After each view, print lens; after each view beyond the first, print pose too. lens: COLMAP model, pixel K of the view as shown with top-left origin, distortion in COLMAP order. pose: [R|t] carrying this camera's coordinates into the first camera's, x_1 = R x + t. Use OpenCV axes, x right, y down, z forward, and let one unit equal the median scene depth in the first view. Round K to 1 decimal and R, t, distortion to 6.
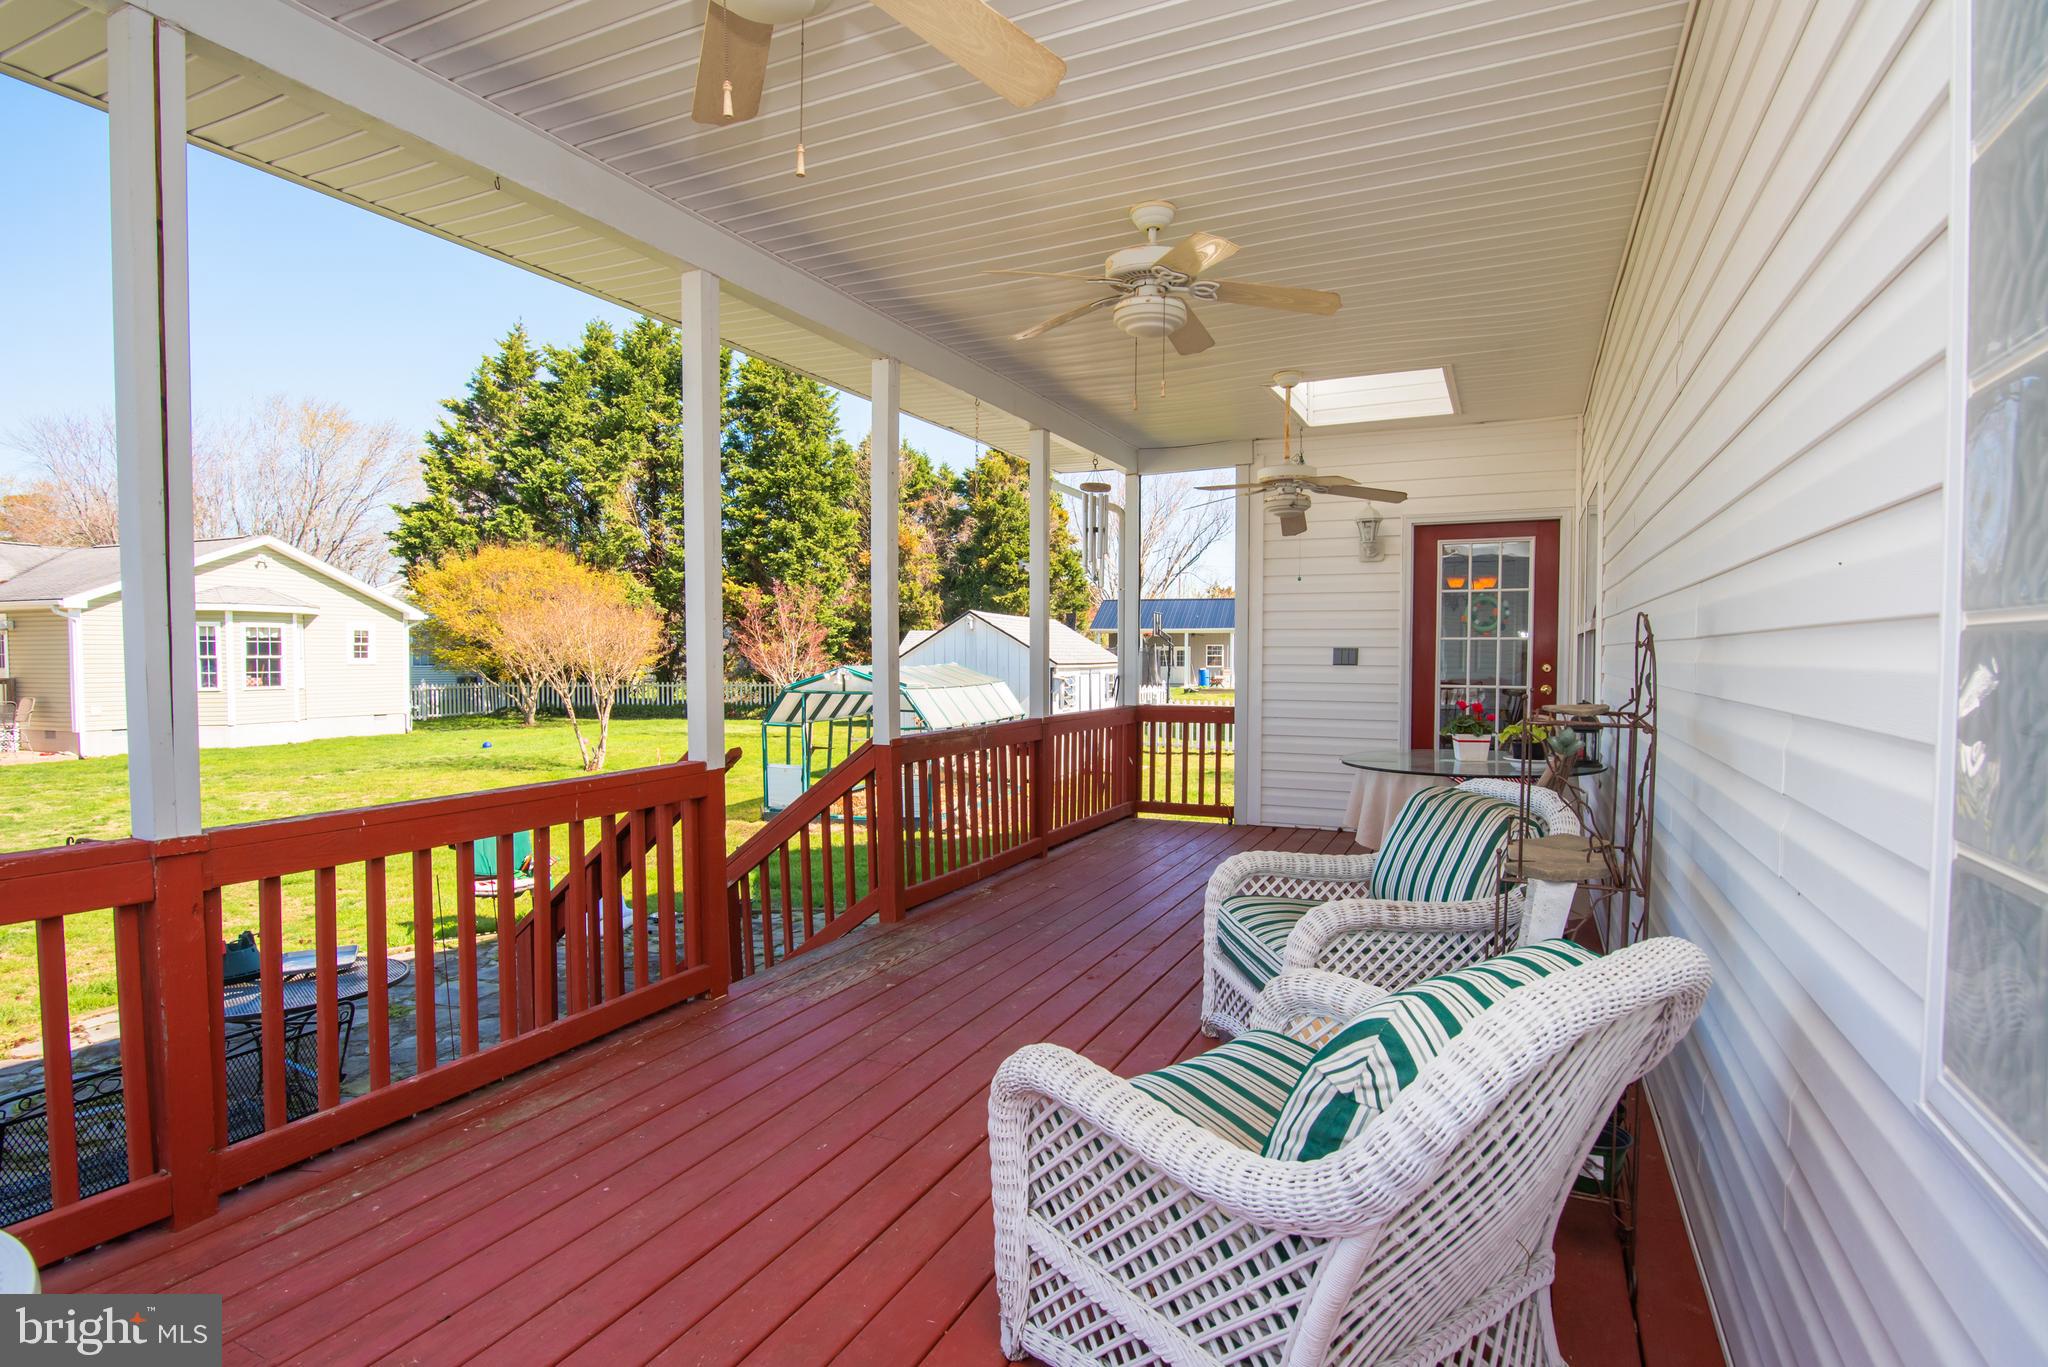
lens RADIAL K [[1024.4, 0, 1029.8], [0, 1024.4, 689.9], [0, 0, 1]] dist [-0.019547, -0.001227]
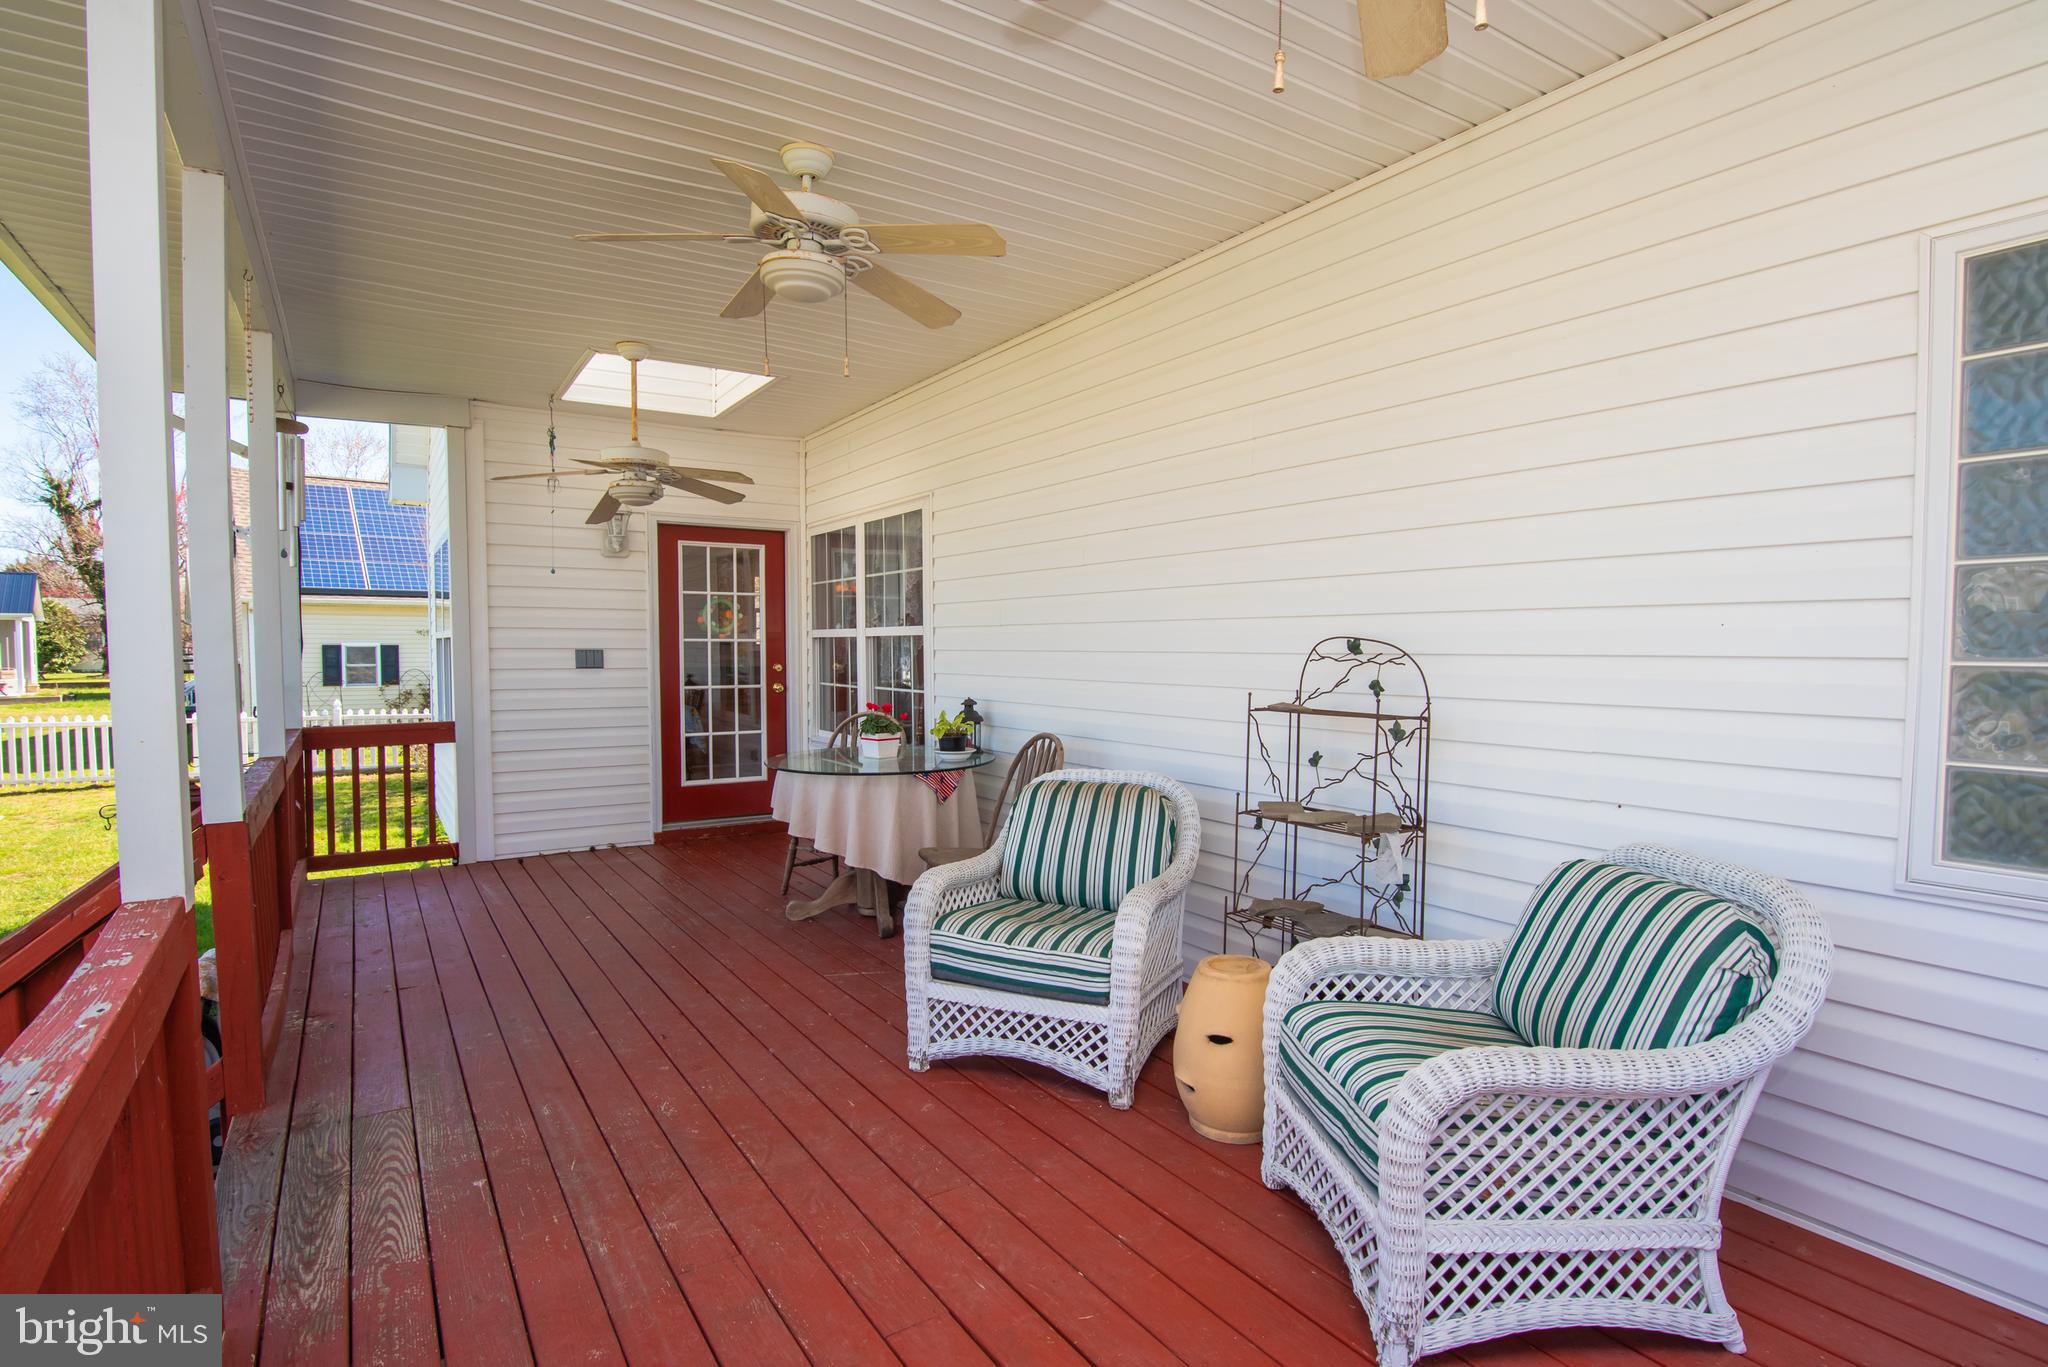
lens RADIAL K [[1024.4, 0, 1008.4], [0, 1024.4, 687.3], [0, 0, 1]] dist [-0.019547, -0.001227]
pose [[0.533054, -0.034241, 0.845388, -0.329505], [0.030758, 0.999305, 0.021081, -0.018817], [-0.845522, 0.014765, 0.533737, 0.247235]]
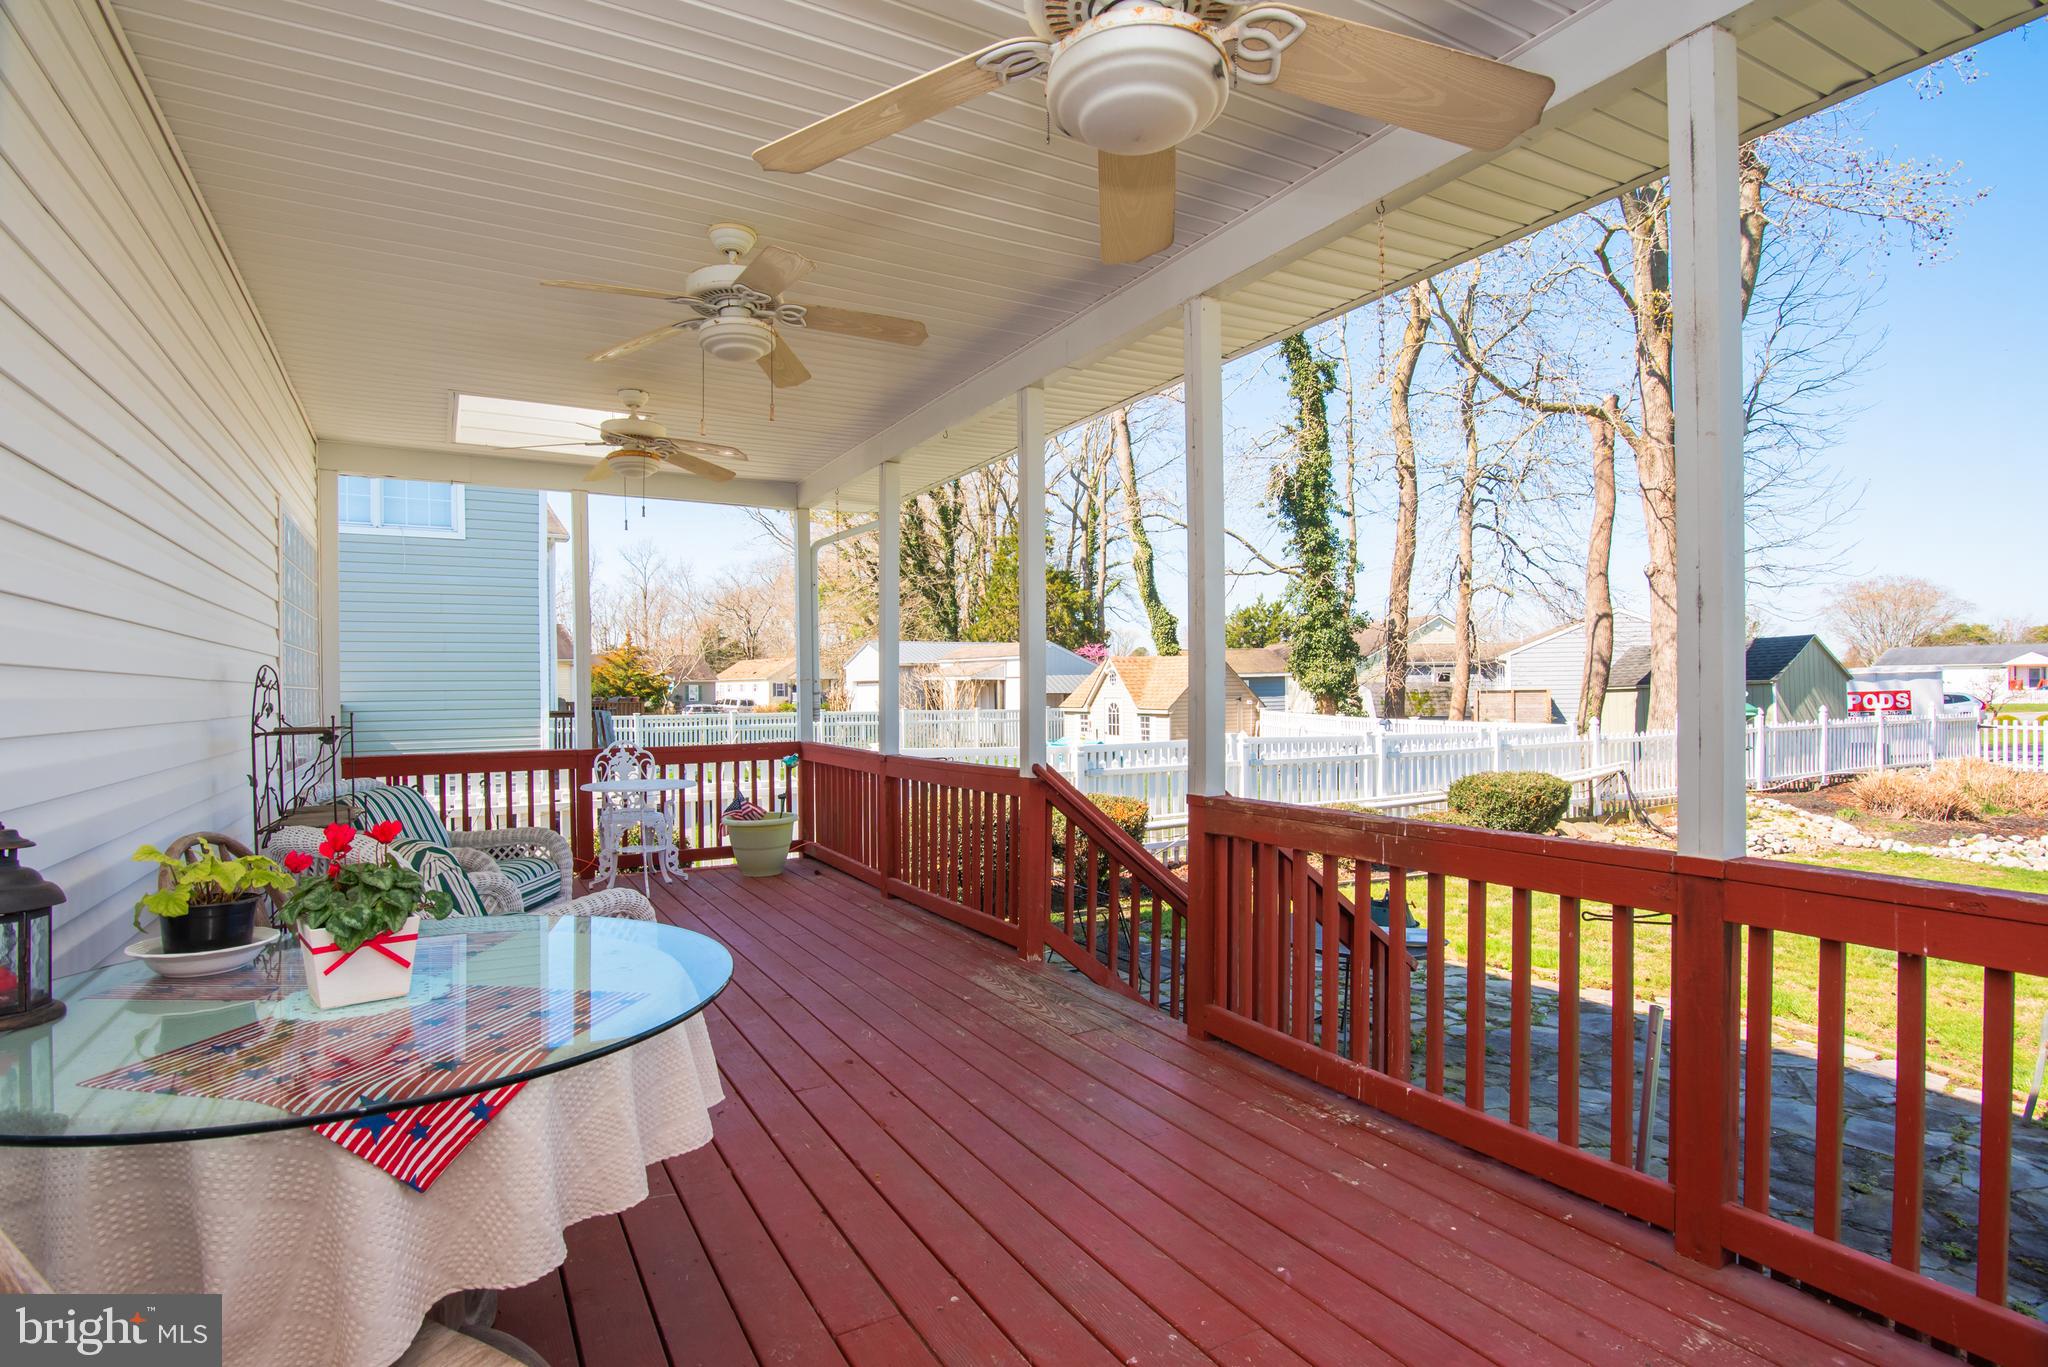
lens RADIAL K [[1024.4, 0, 1020.4], [0, 1024.4, 695.5], [0, 0, 1]] dist [-0.019547, -0.001227]
pose [[-0.572772, -0.003080, -0.819709, 0.463177], [-0.033832, 0.999230, 0.019886, -0.028736], [0.819017, 0.039122, -0.572435, 1.095361]]
